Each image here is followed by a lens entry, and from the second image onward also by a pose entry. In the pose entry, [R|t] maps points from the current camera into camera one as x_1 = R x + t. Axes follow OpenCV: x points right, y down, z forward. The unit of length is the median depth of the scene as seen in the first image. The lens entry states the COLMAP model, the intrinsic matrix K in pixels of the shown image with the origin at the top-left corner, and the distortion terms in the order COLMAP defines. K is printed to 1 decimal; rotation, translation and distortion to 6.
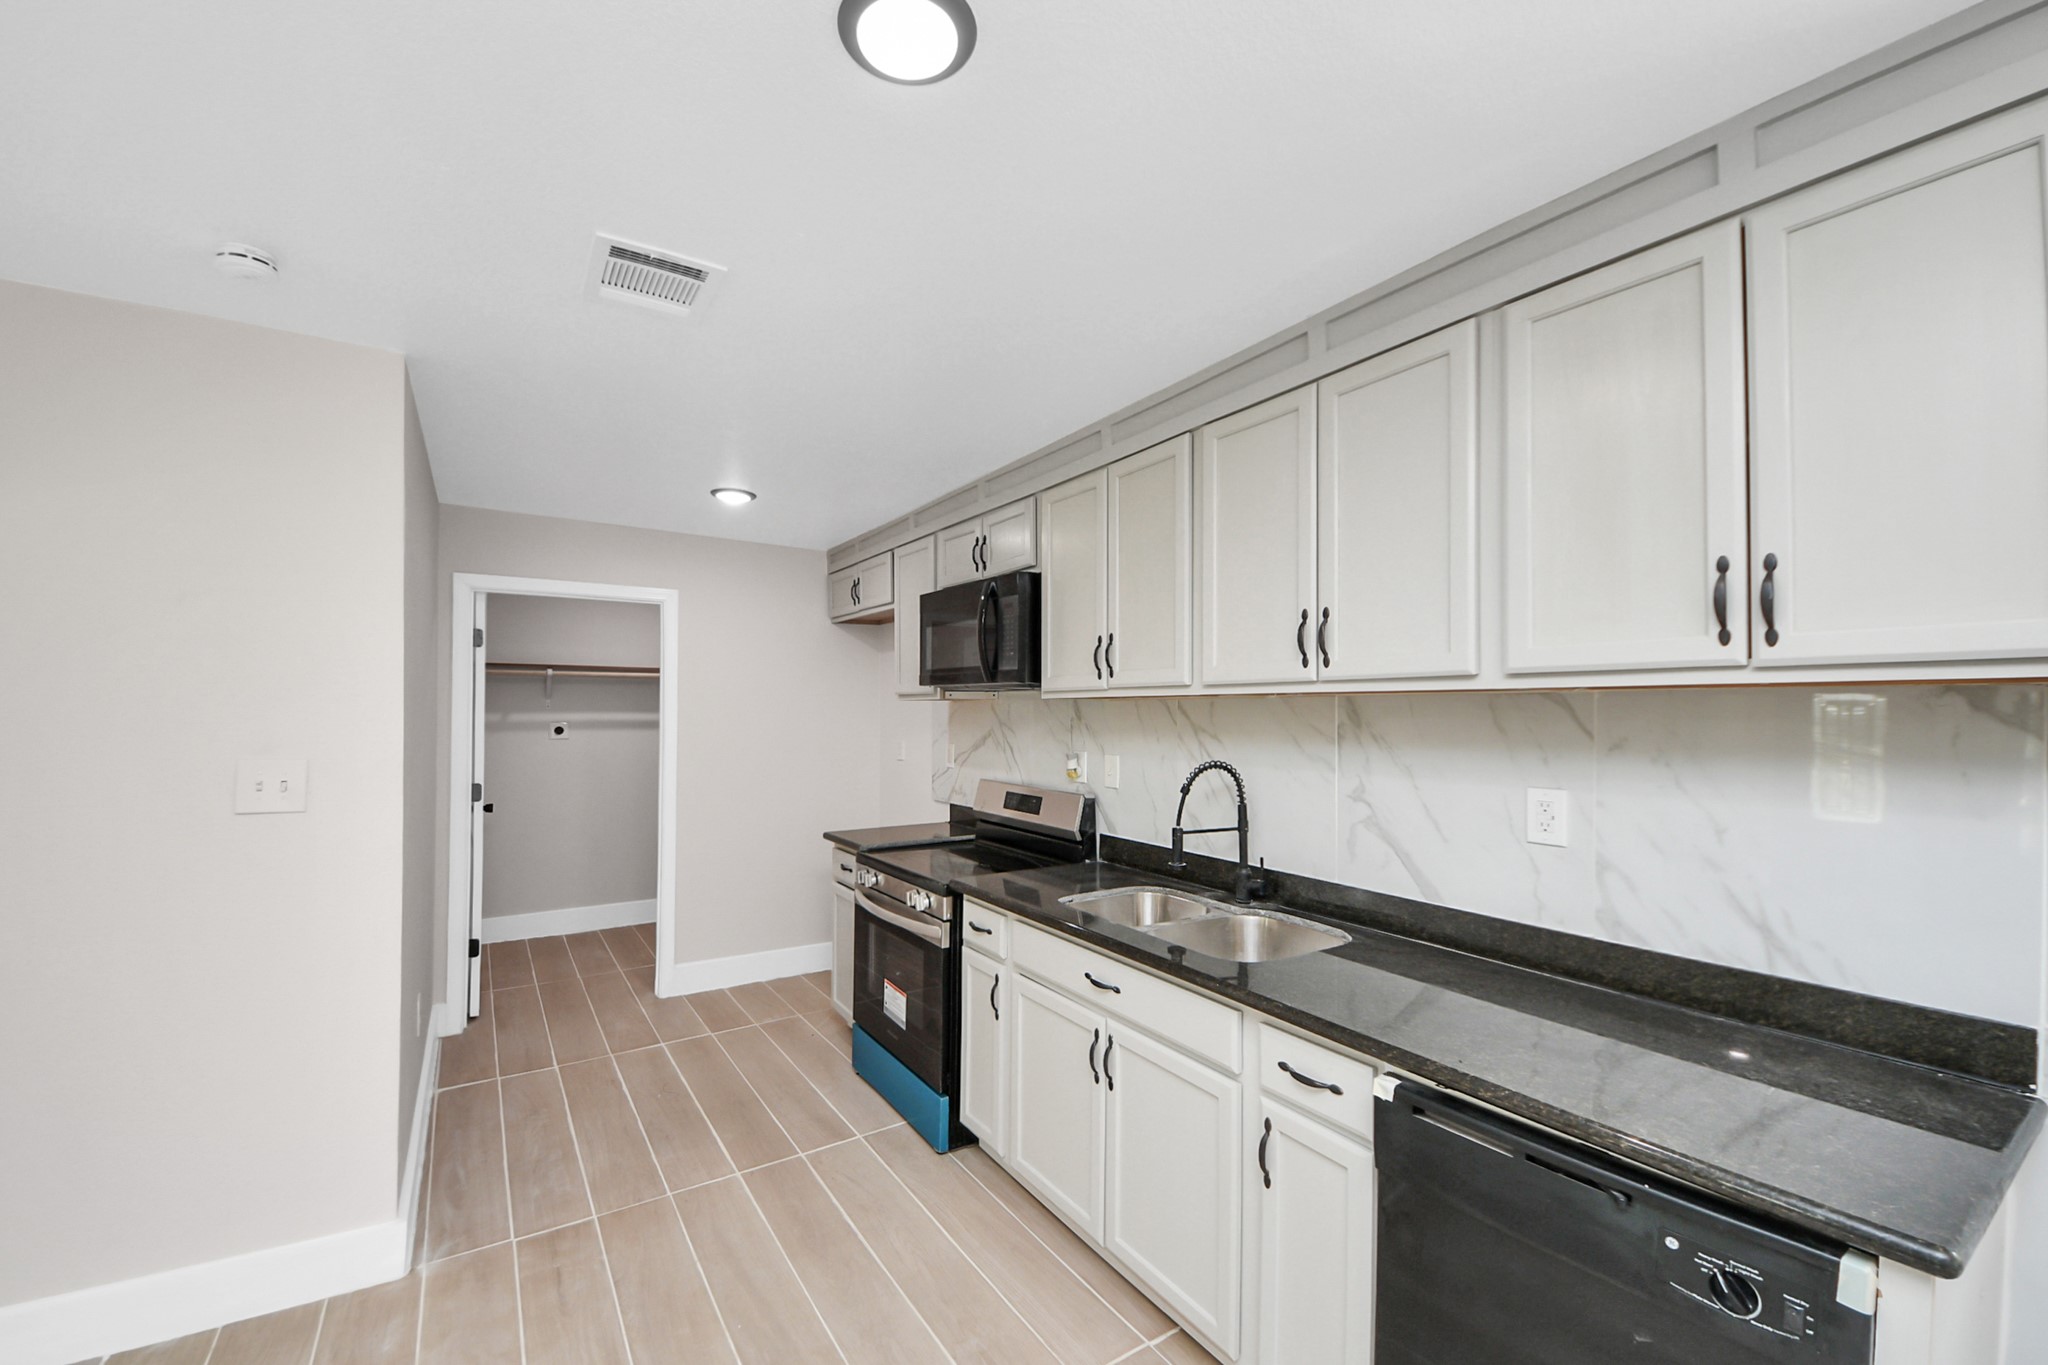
lens RADIAL K [[819.1, 0, 1022.7], [0, 819.1, 678.9], [0, 0, 1]] dist [0.002597, -0.000833]
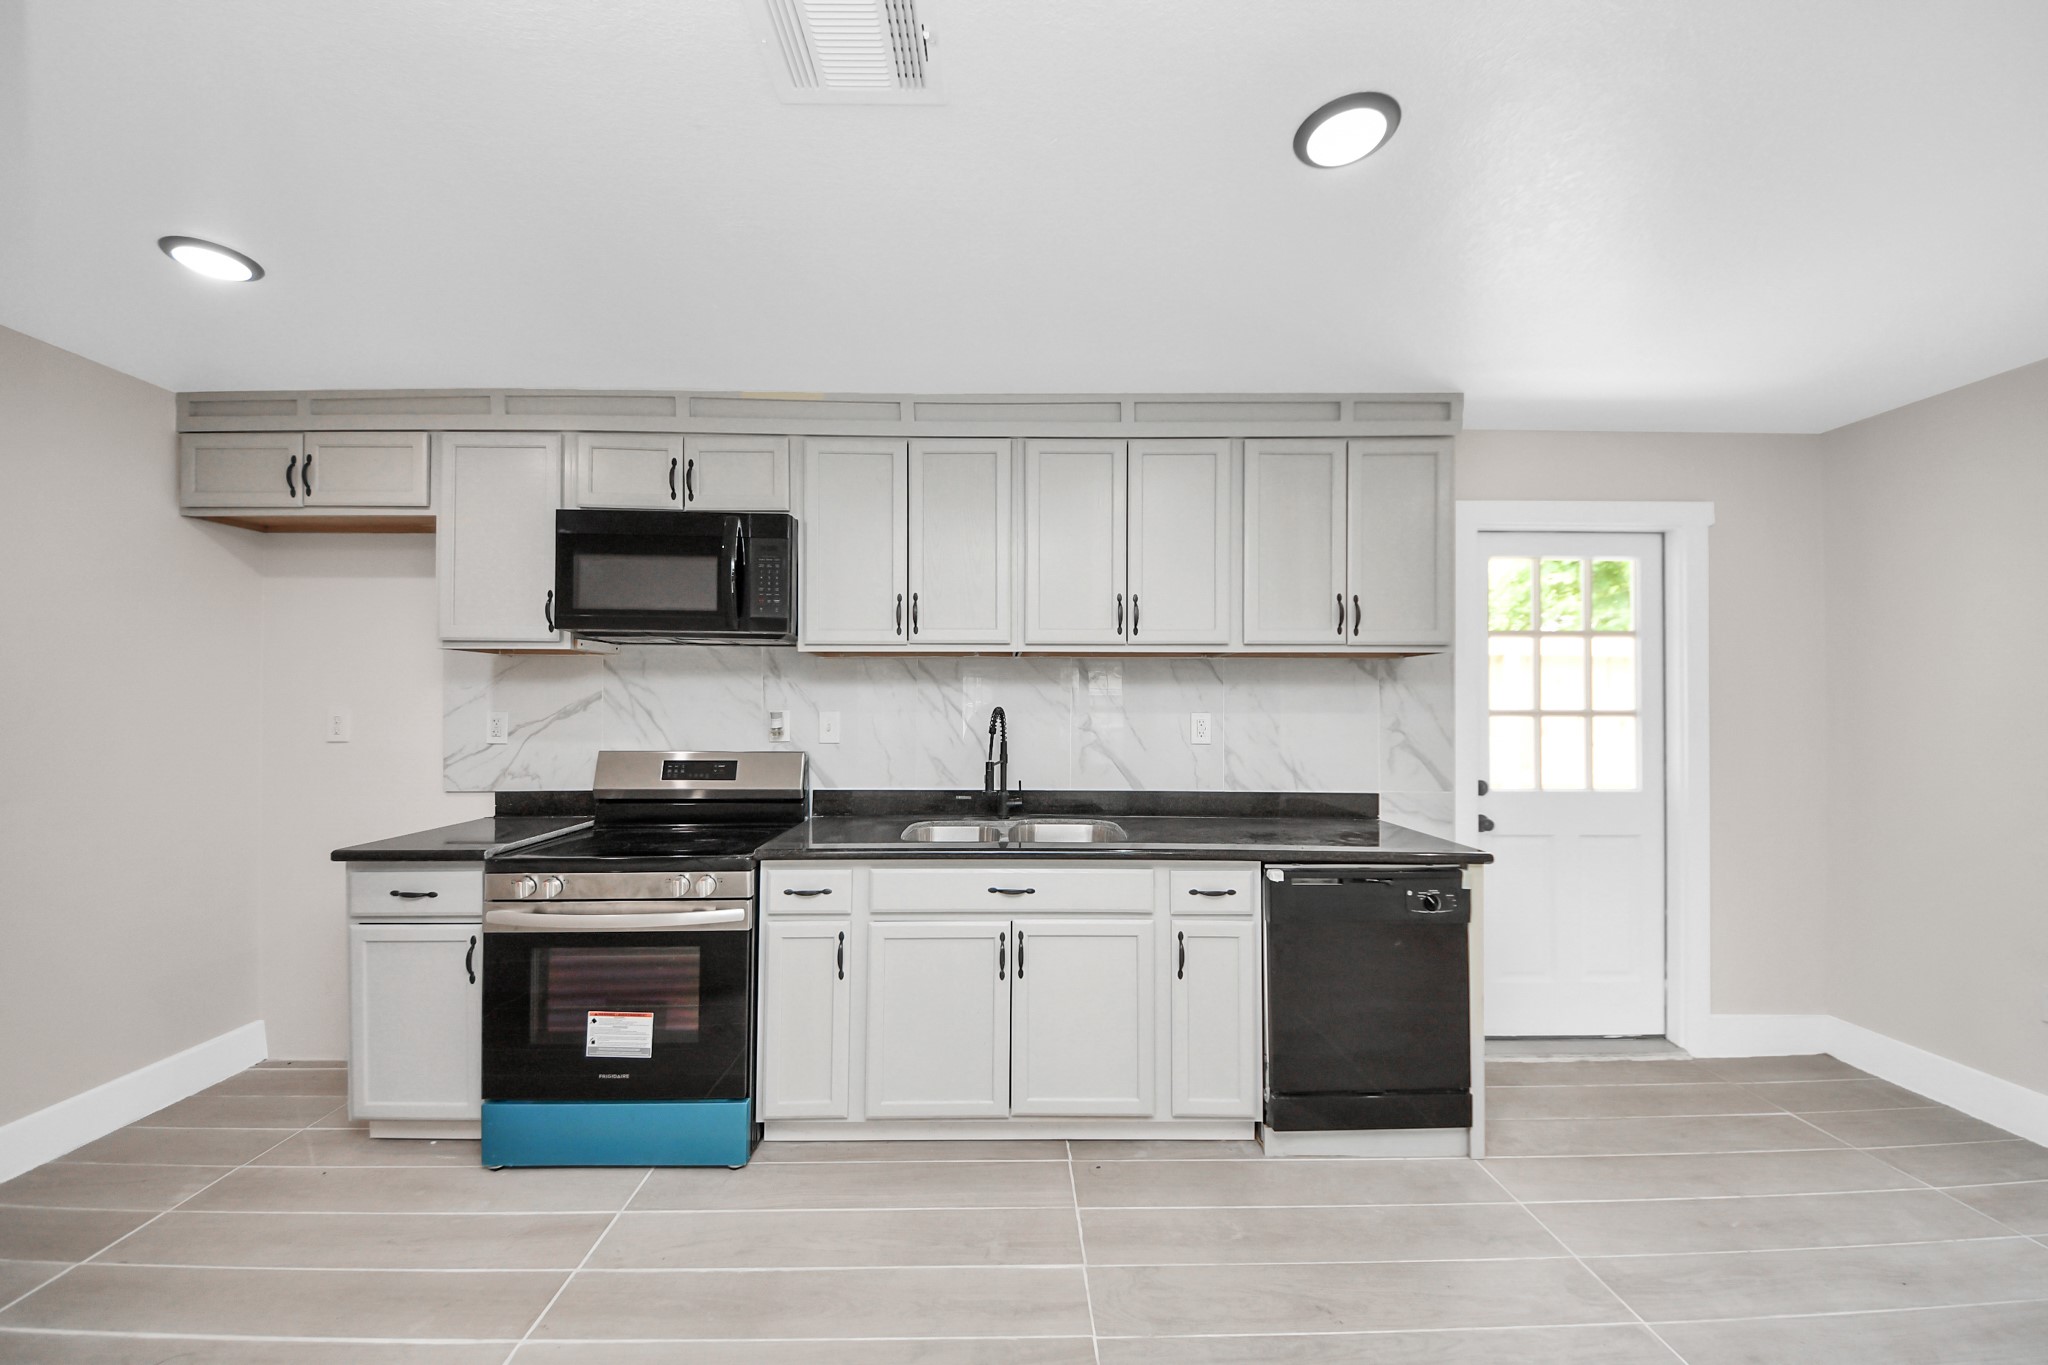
lens RADIAL K [[738.0, 0, 1032.0], [0, 738.0, 686.4], [0, 0, 1]] dist [0.000977, 0.000039]
pose [[0.530206, 0.011431, 0.847792, -0.541073], [-0.028019, 0.999599, 0.004045, 0.051956], [-0.847406, -0.025899, 0.530314, 0.300413]]
